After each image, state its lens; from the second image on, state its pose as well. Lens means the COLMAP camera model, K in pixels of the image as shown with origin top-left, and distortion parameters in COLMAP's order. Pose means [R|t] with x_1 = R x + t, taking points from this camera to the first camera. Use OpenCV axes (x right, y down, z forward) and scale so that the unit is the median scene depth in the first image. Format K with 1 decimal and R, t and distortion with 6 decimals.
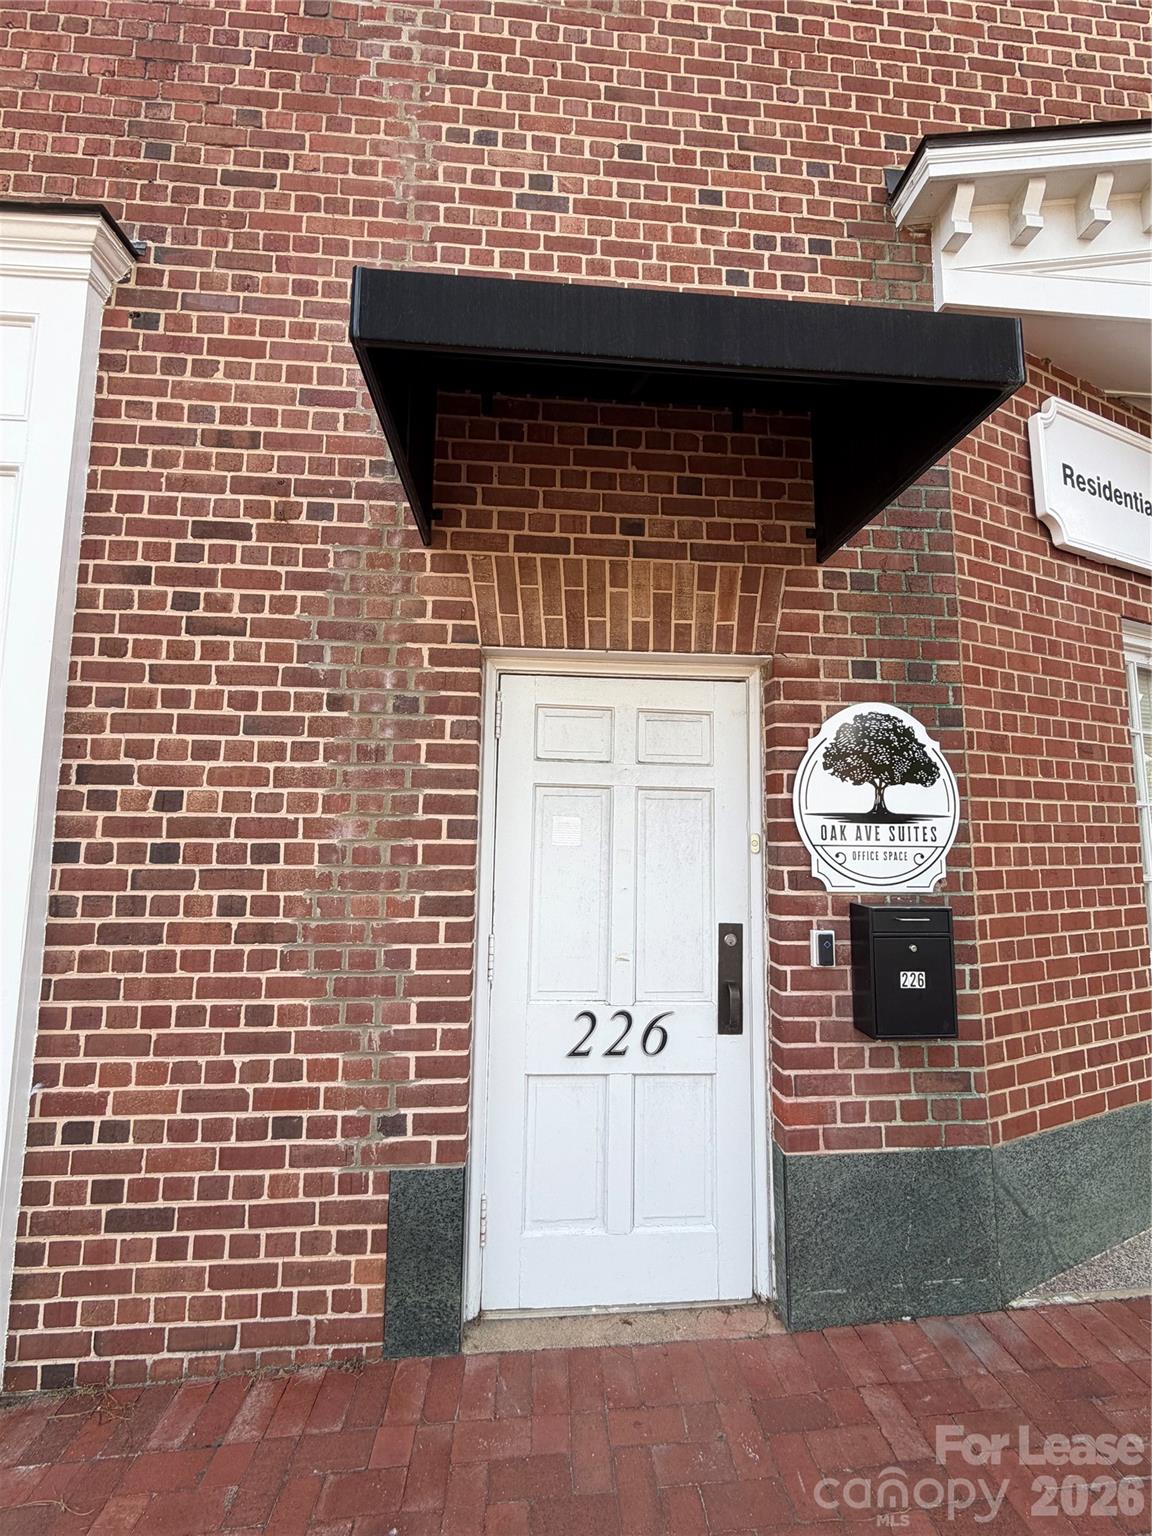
lens RADIAL K [[614.4, 0, 582.1], [0, 614.4, 763.1], [0, 0, 1]] dist [-0.000465, 0.000179]
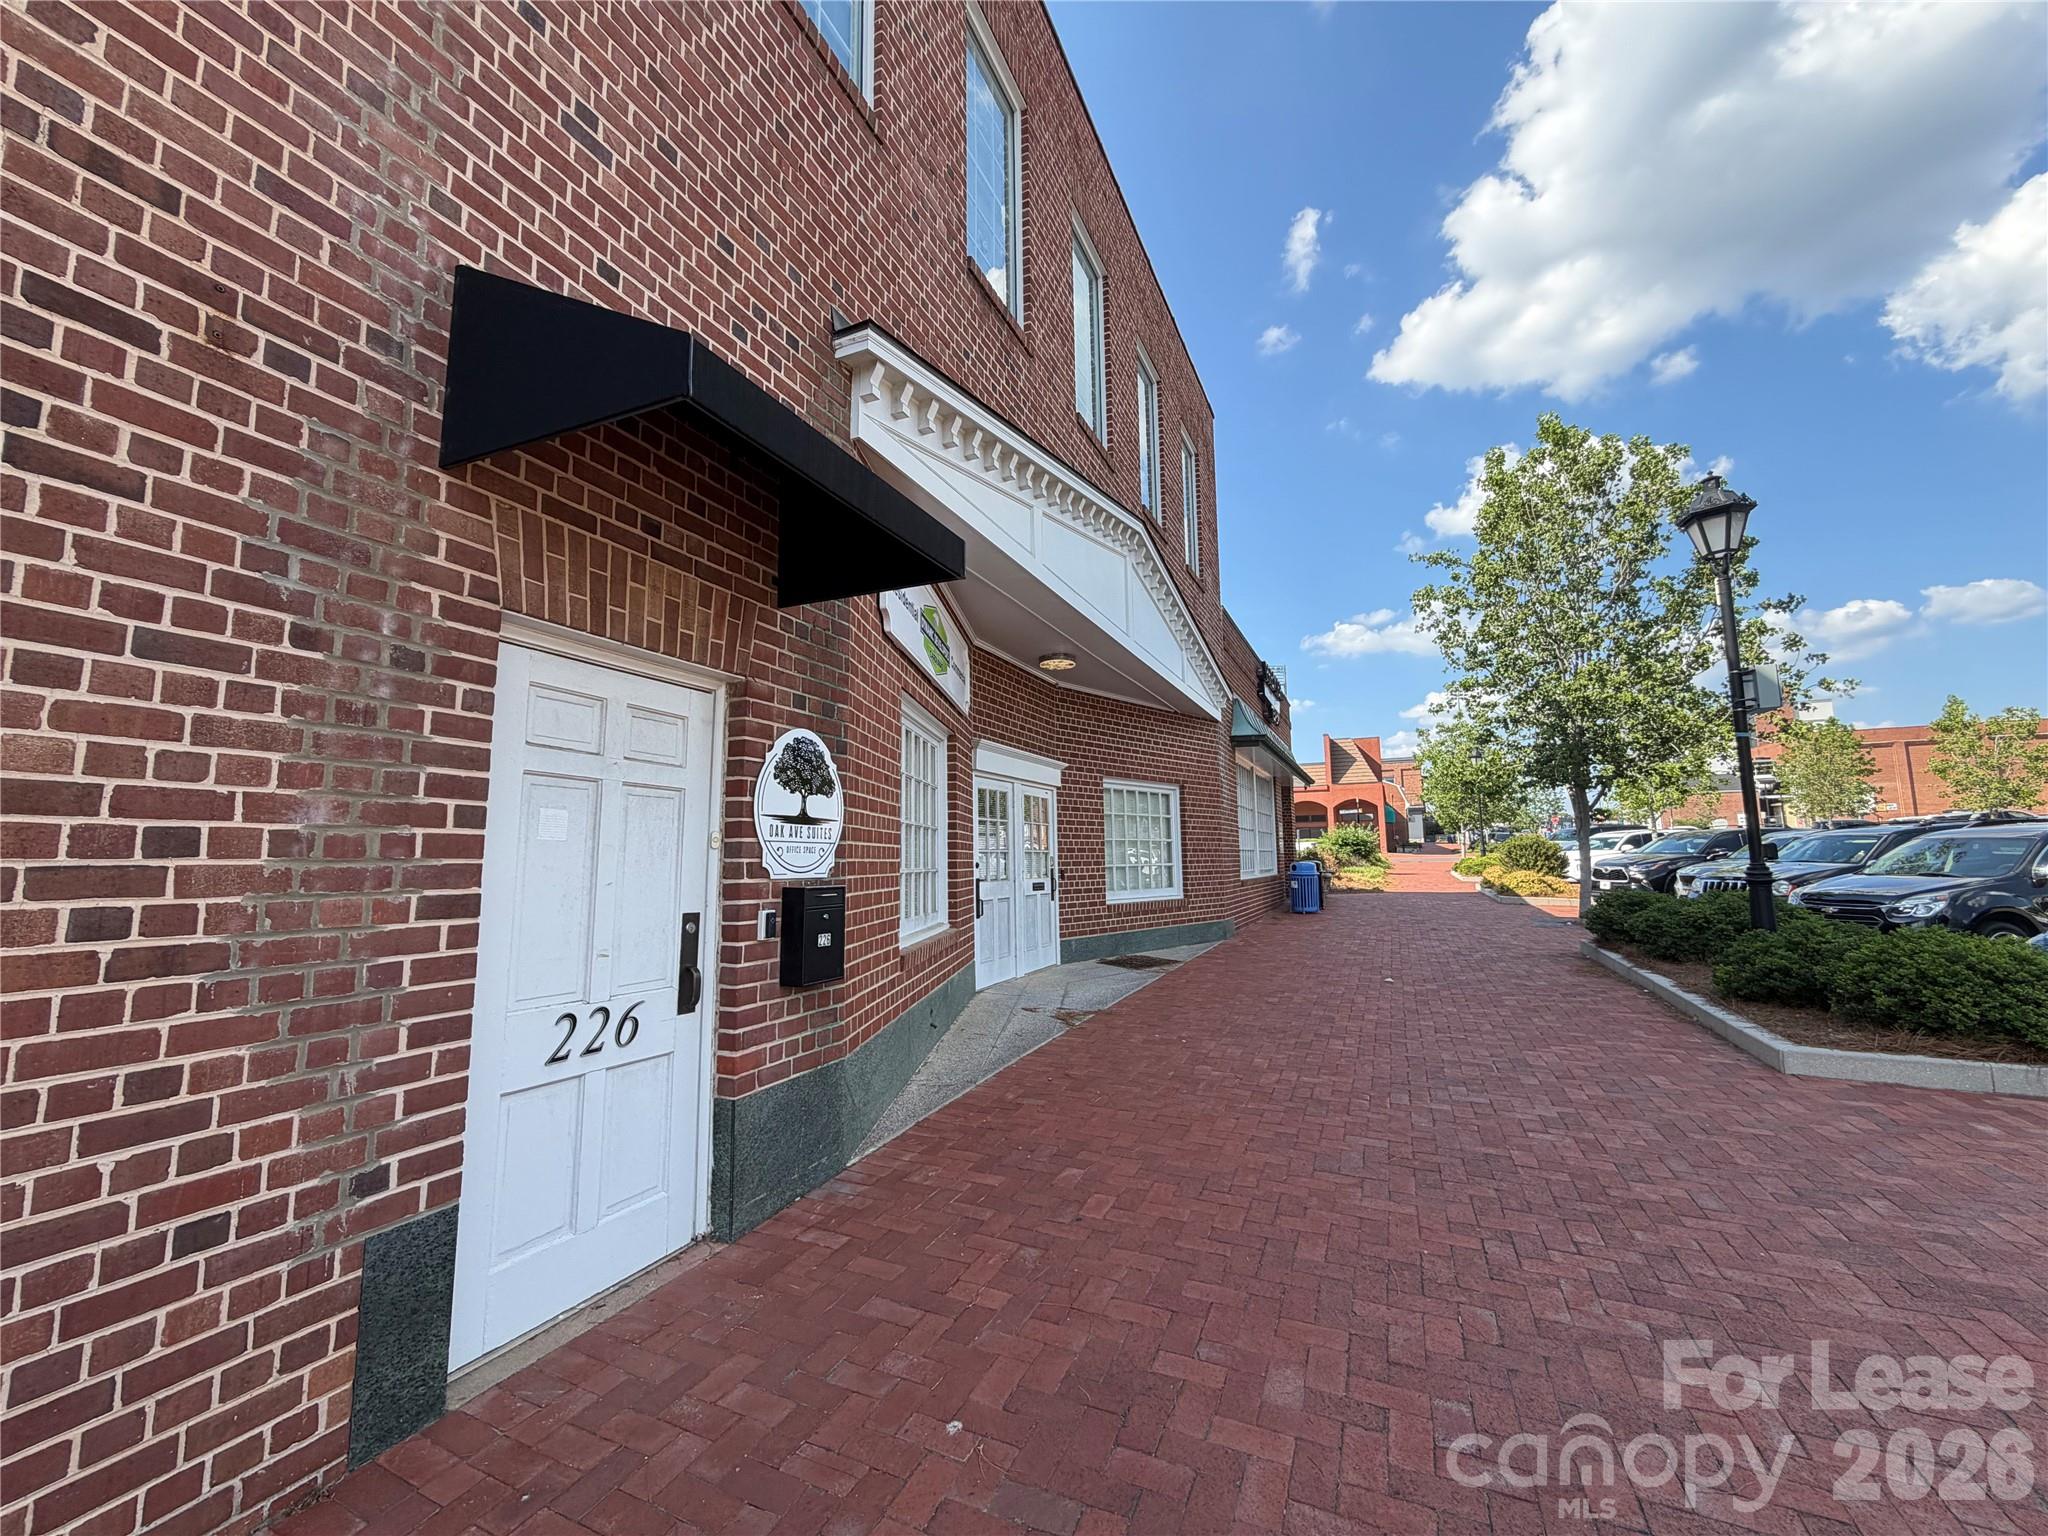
lens RADIAL K [[819.2, 0, 1014.4], [0, 819.2, 766.0], [0, 0, 1]] dist [-0.000465, 0.000179]
pose [[0.482917, 0.089421, 0.871089, -0.819374], [-0.079929, 0.995121, -0.057842, 0.041770], [-0.872011, -0.041693, 0.487708, -0.212867]]
